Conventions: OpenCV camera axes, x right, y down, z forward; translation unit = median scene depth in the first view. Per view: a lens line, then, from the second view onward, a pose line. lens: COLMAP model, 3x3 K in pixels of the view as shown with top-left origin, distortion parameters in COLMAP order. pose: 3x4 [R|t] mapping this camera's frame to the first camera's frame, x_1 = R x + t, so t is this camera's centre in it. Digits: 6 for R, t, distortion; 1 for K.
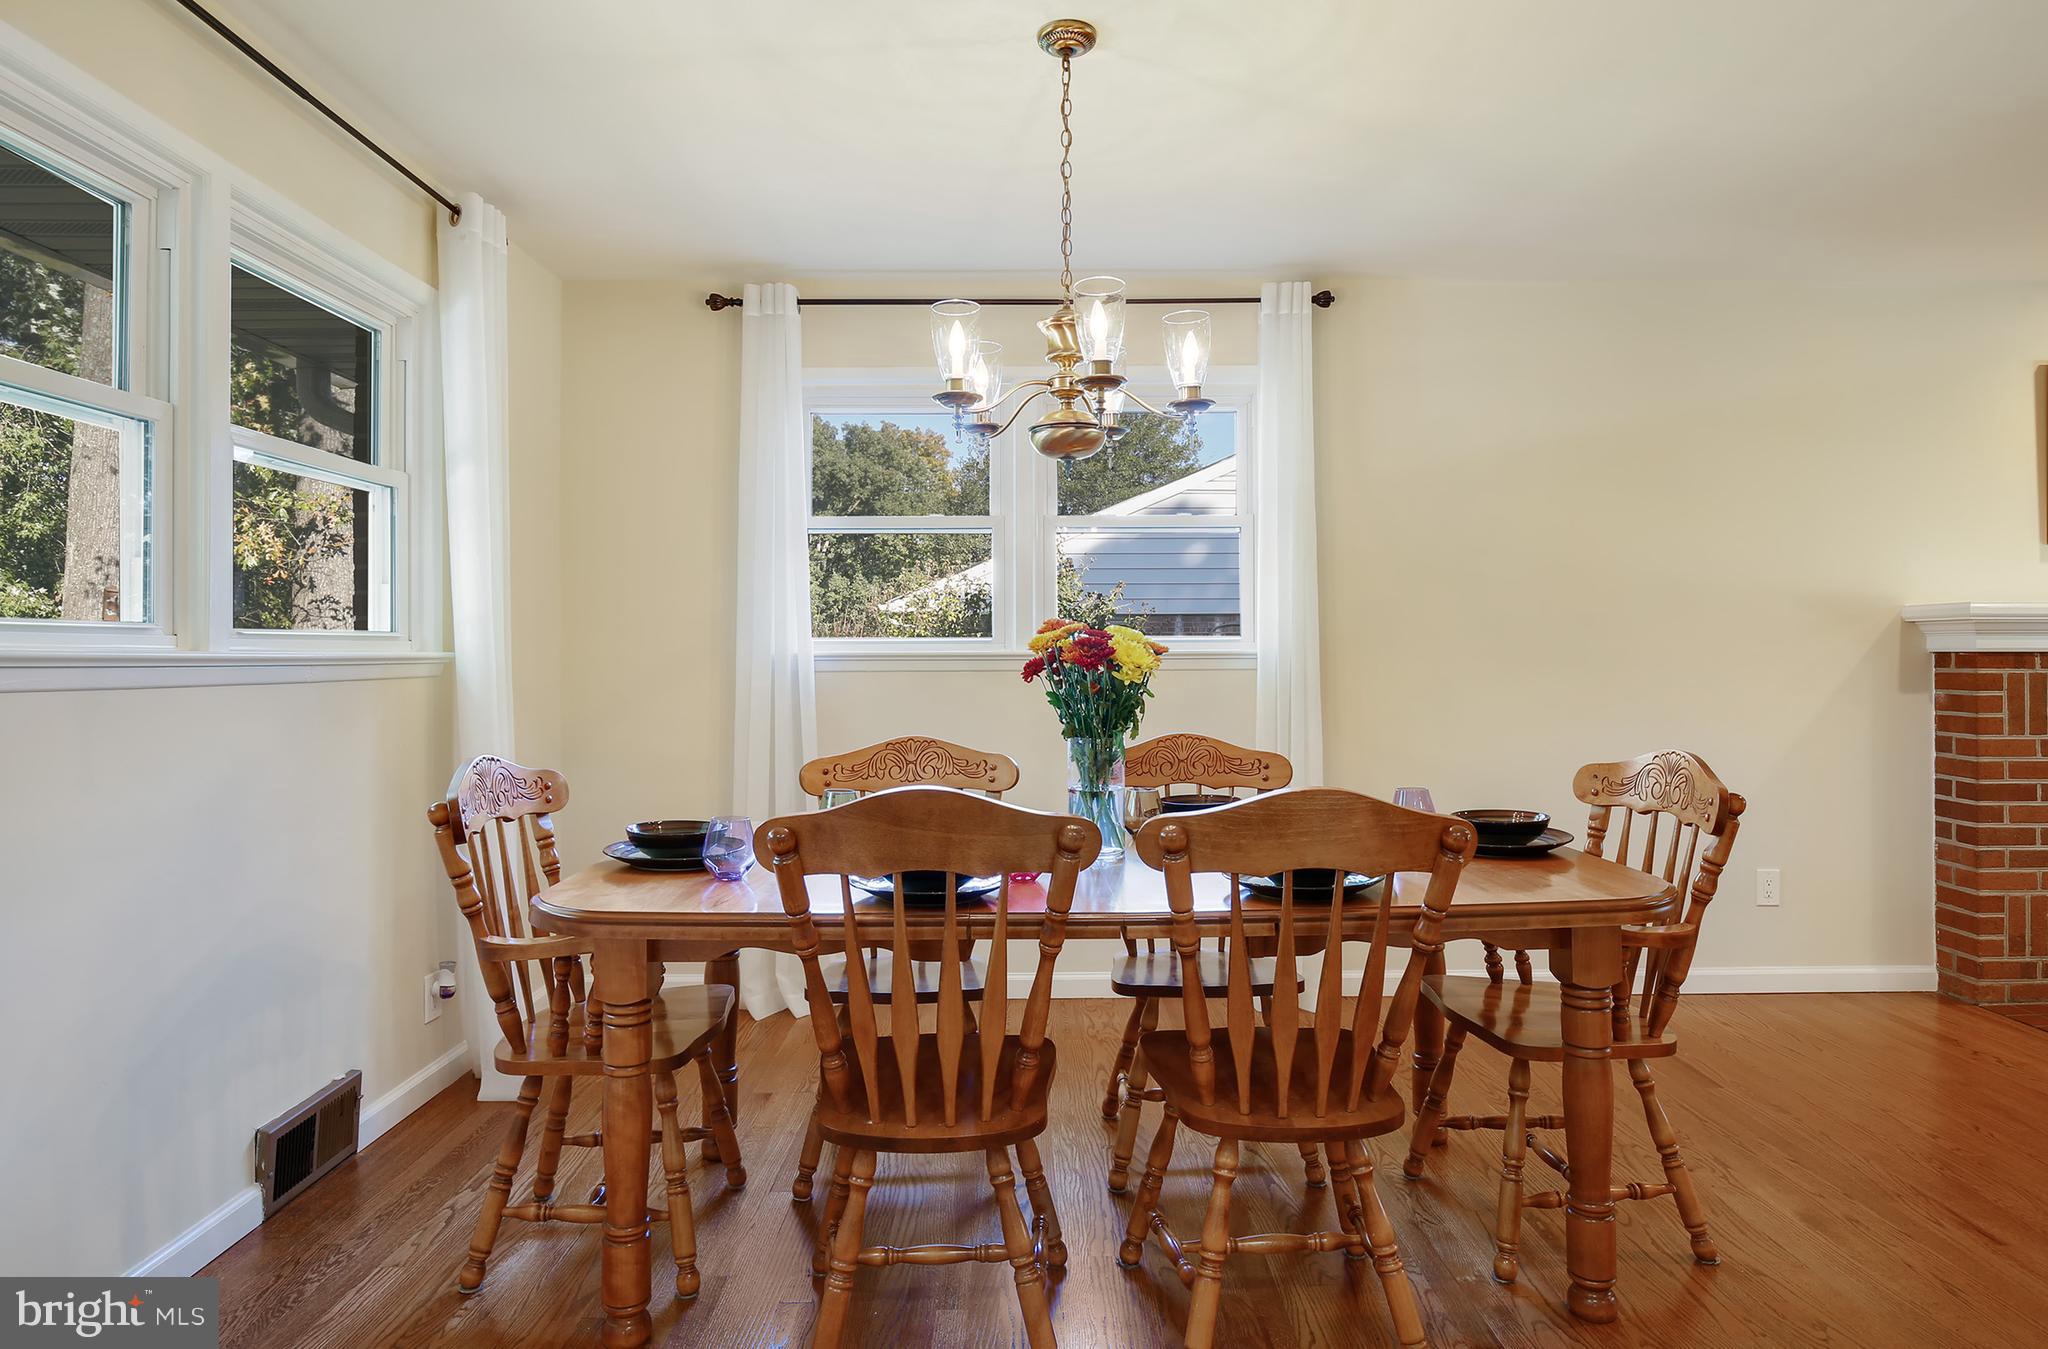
lens RADIAL K [[1147.2, 0, 1033.0], [0, 1147.2, 643.5], [0, 0, 1]] dist [-0.020121, 0.002171]
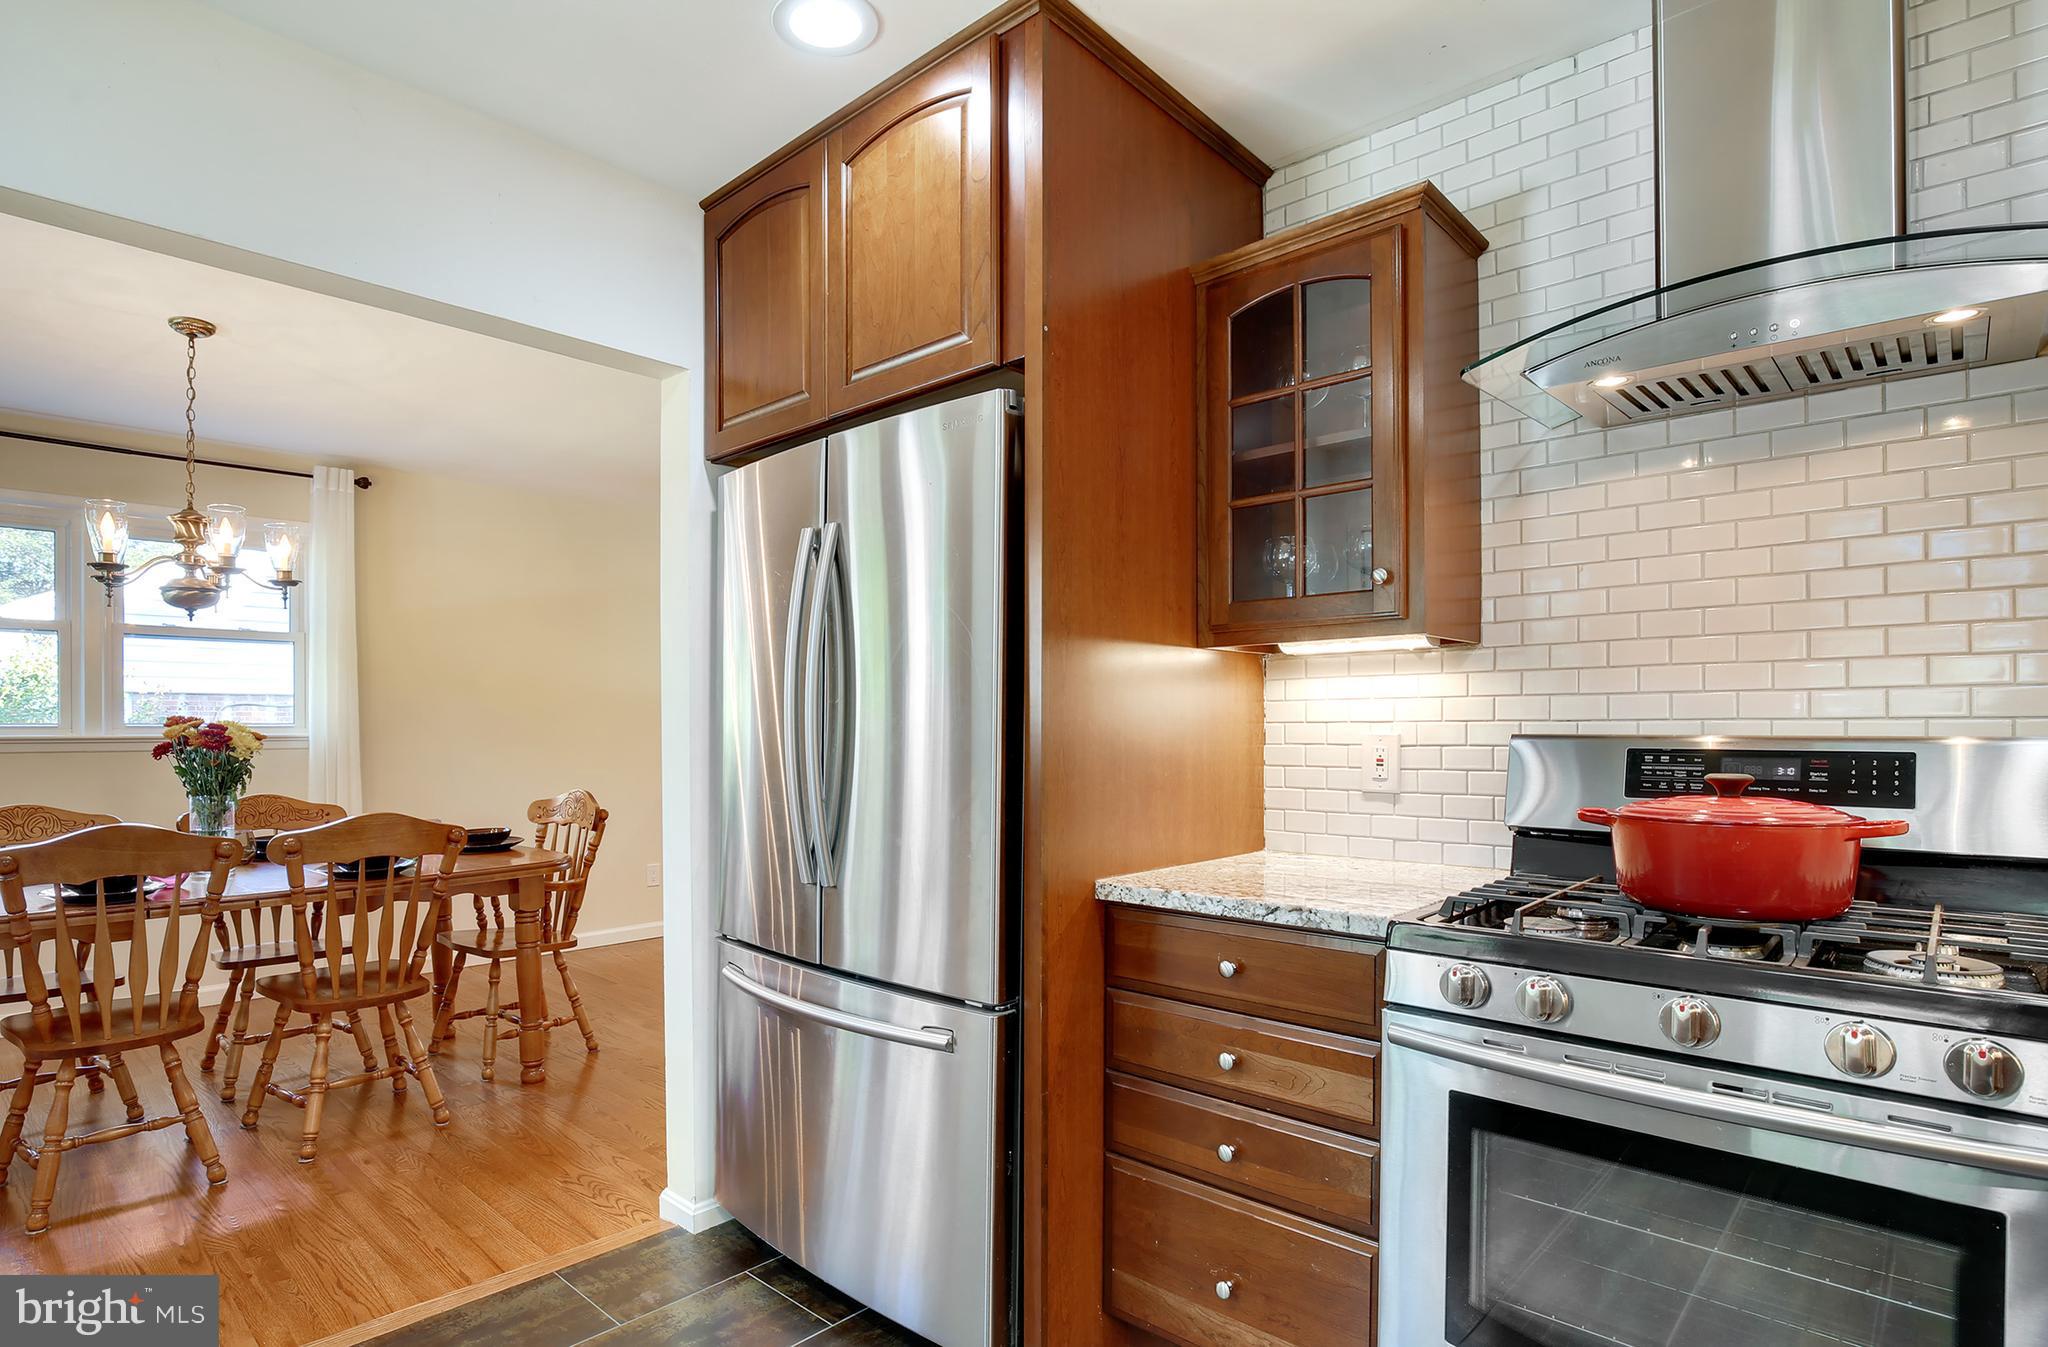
lens RADIAL K [[1025.0, 0, 946.4], [0, 1025.0, 743.6], [0, 0, 1]] dist [-0.027049, 0.000211]
pose [[0.699419, -0.007377, 0.714674, -0.226853], [-0.008895, 0.999779, 0.019025, -0.021317], [-0.714656, -0.019663, 0.699199, -0.640761]]
